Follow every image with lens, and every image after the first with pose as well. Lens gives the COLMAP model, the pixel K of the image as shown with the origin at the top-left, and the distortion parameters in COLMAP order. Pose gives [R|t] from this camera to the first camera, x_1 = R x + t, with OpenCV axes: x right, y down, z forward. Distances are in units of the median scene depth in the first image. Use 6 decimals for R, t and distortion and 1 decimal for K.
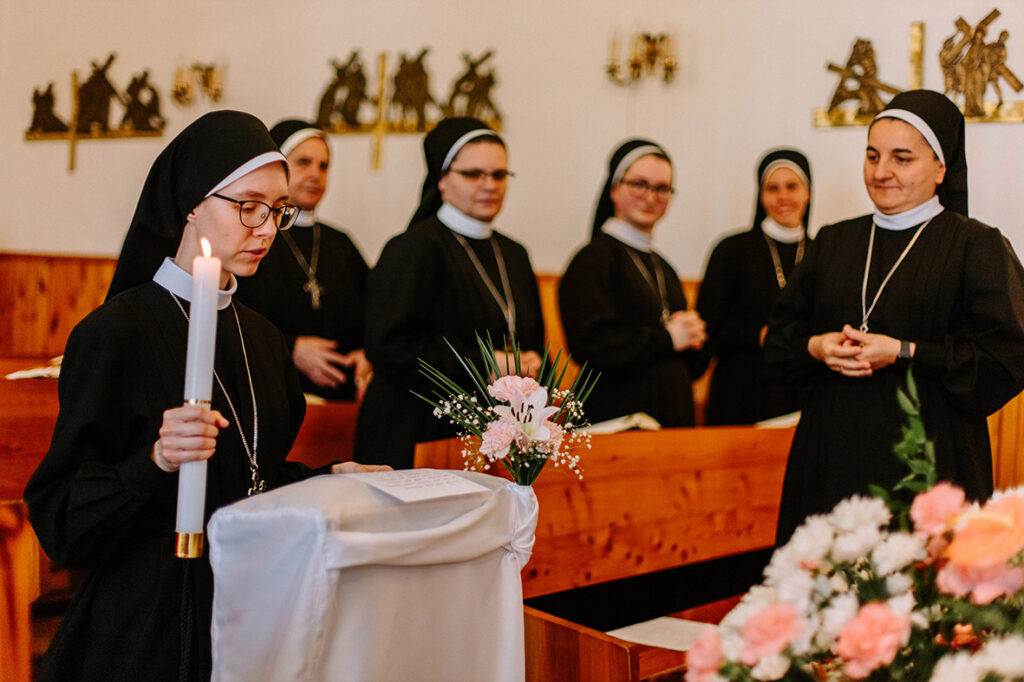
lens RADIAL K [[1465.1, 0, 512.0], [0, 1465.1, 341.0], [0, 0, 1]] dist [-0.022516, 0.035230]
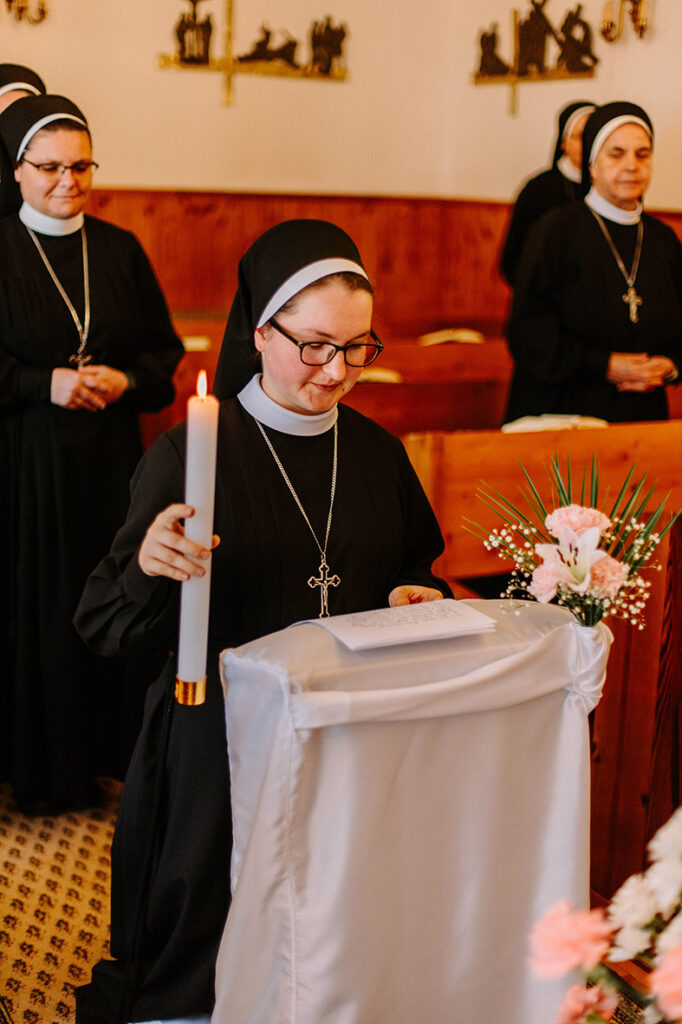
lens RADIAL K [[1467.1, 0, 341.0], [0, 1467.1, 512.0], [0, 0, 1]] dist [-0.011154, -0.022947]
pose [[0.879049, 0.070867, -0.471434, 0.270113], [0.020661, 0.982297, 0.186186, -0.129273], [0.476283, -0.173407, 0.862023, 0.147464]]
